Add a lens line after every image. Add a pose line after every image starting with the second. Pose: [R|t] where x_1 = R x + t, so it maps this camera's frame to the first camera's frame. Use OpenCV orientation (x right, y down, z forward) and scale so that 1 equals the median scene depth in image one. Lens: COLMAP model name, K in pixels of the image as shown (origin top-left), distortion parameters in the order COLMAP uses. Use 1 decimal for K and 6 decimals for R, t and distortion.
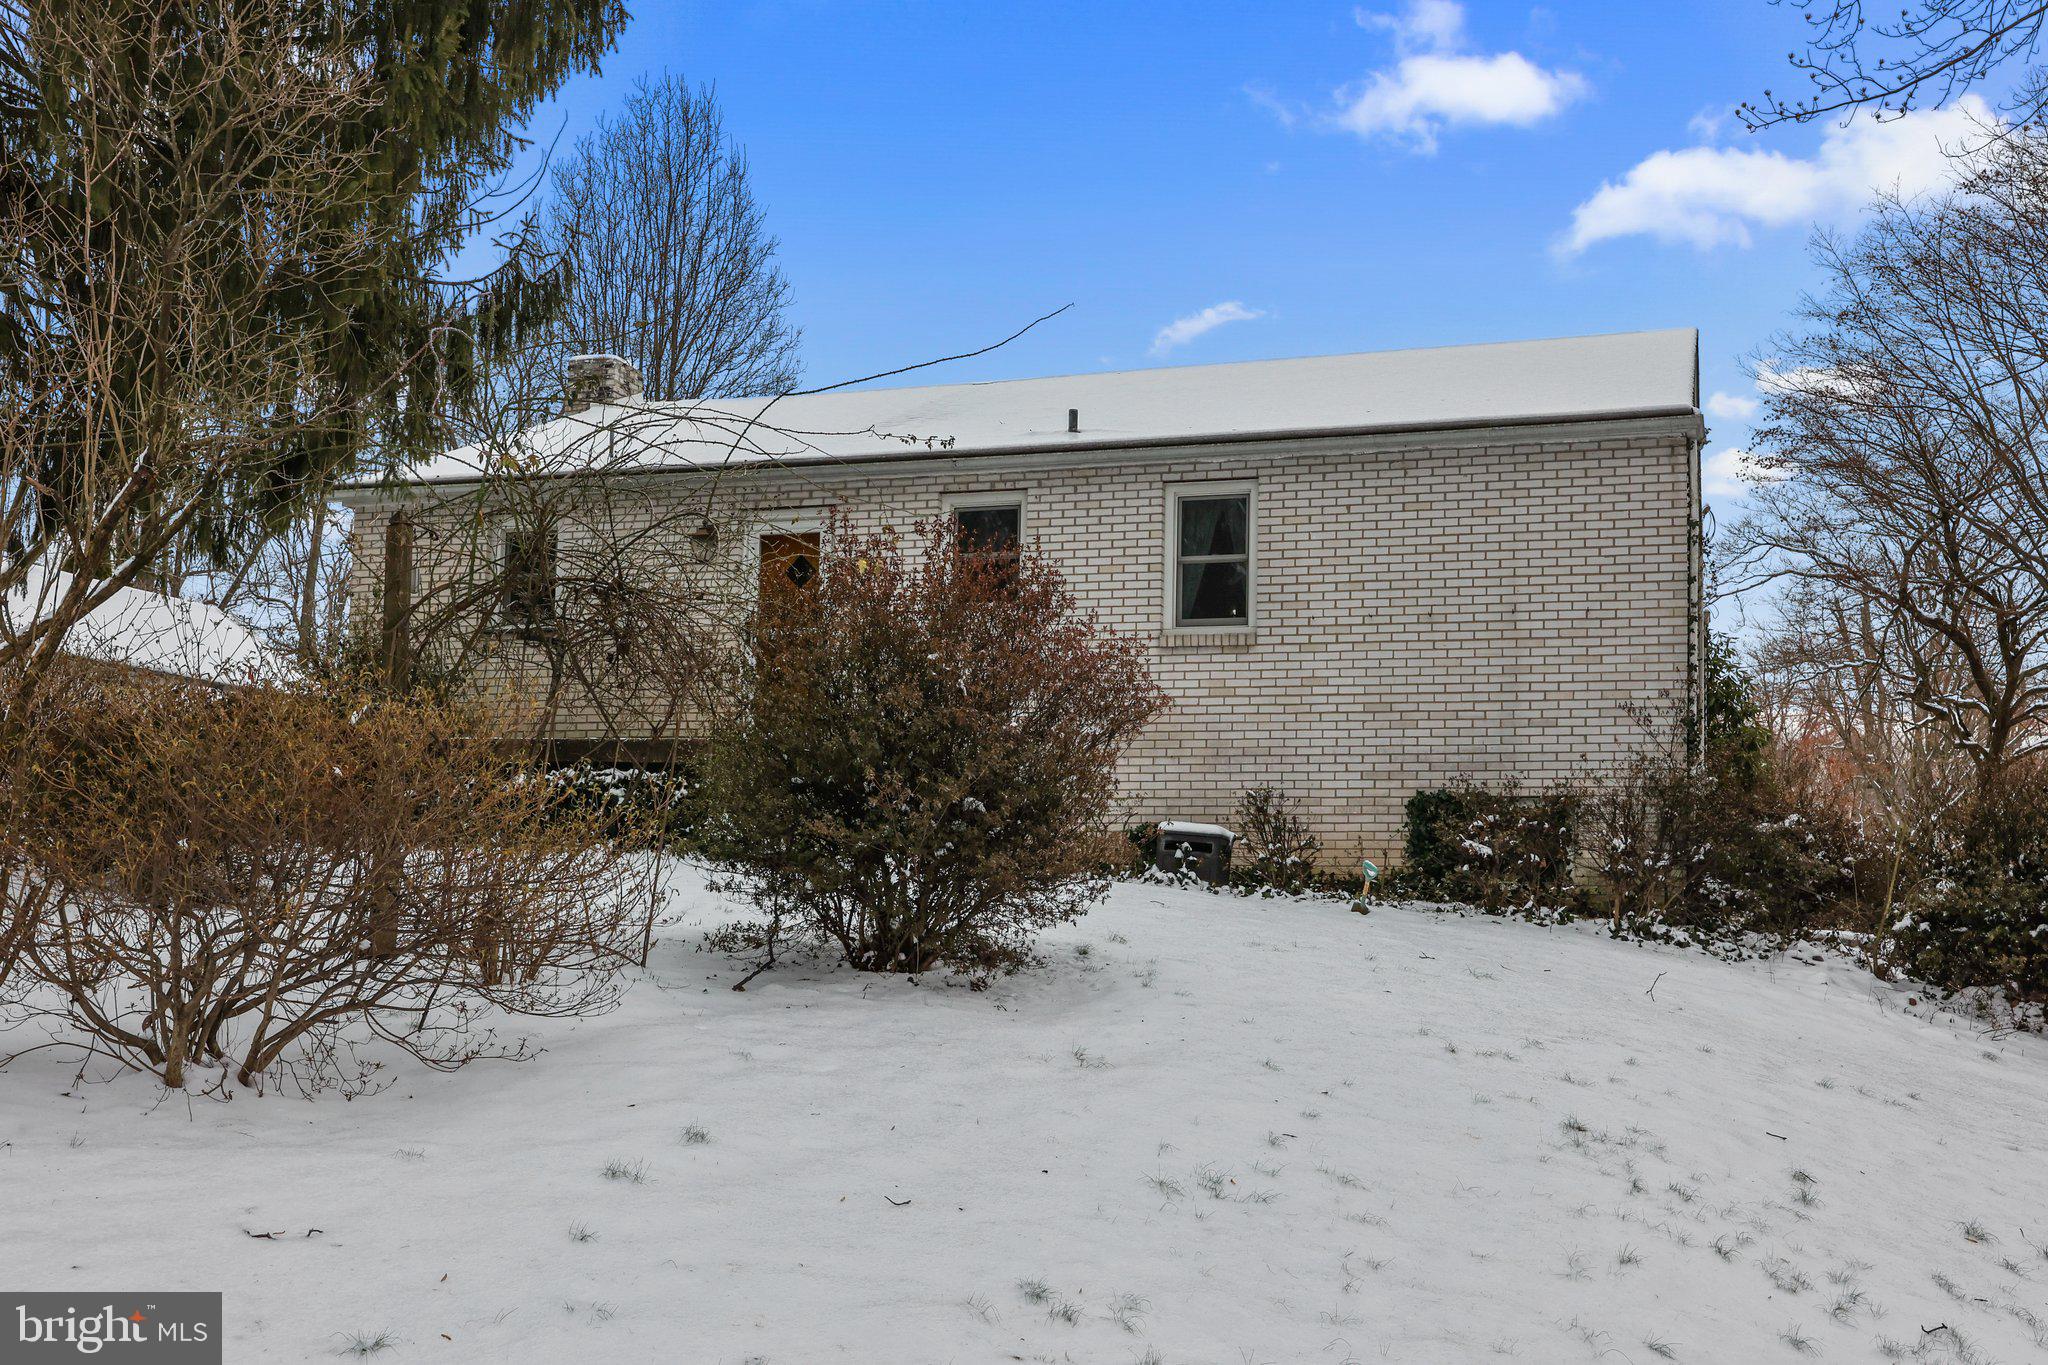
lens RADIAL K [[2082.4, 0, 1025.3], [0, 2082.4, 680.8], [0, 0, 1]] dist [0.020462, 0.000000]
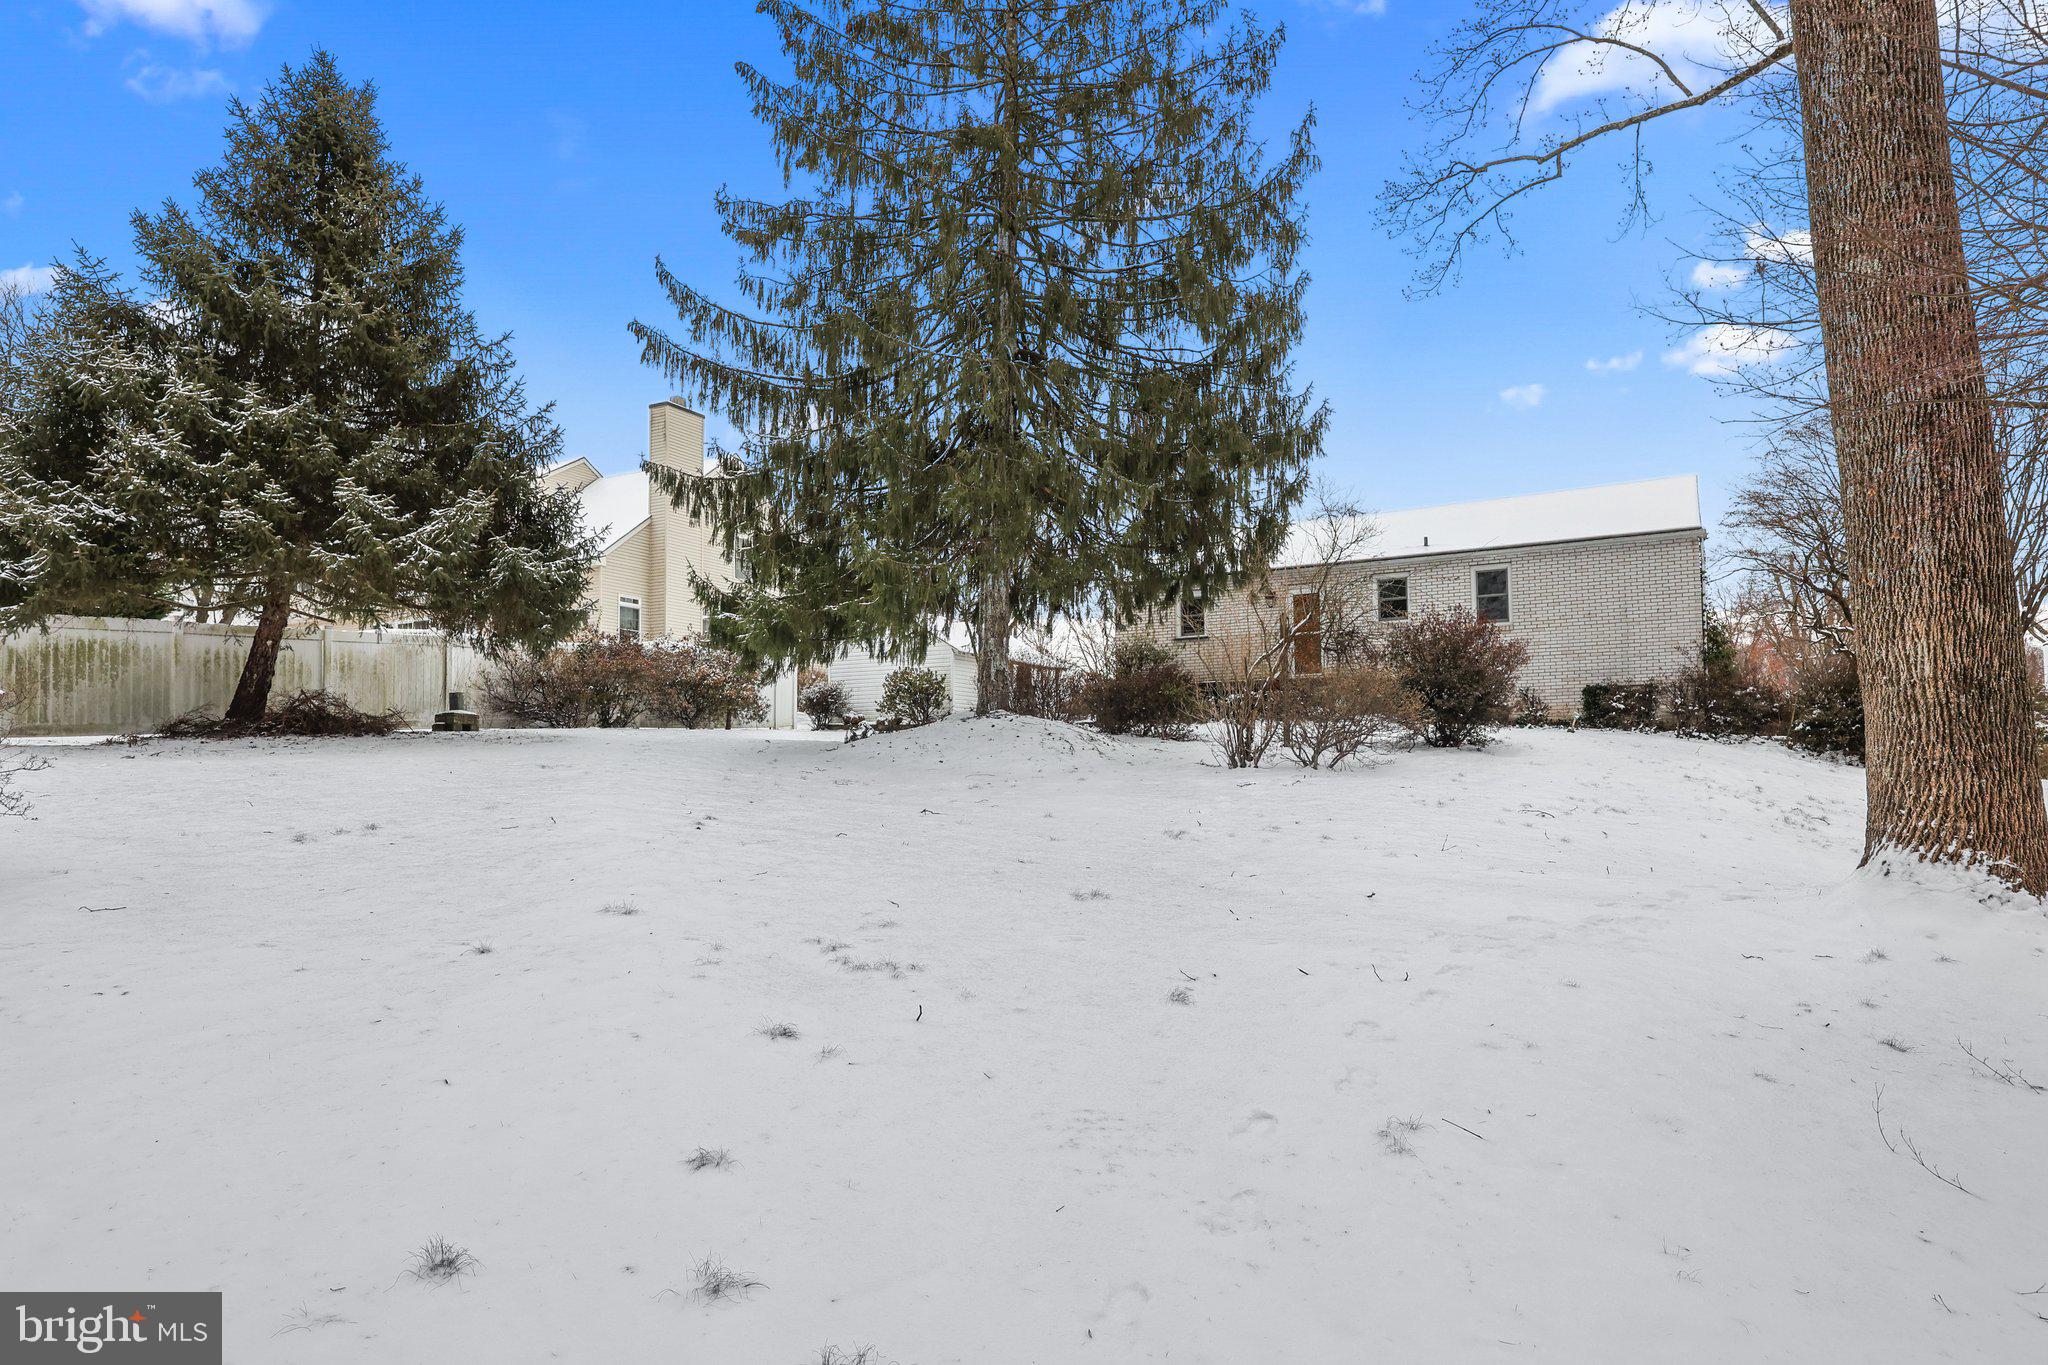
lens RADIAL K [[1212.3, 0, 1020.7], [0, 1212.3, 692.3], [0, 0, 1]] dist [0.001525, -0.000013]
pose [[0.981443, -0.046105, -0.186131, -0.222089], [0.053906, 0.997858, 0.037066, -0.031045], [0.184024, -0.046412, 0.981825, -0.591923]]
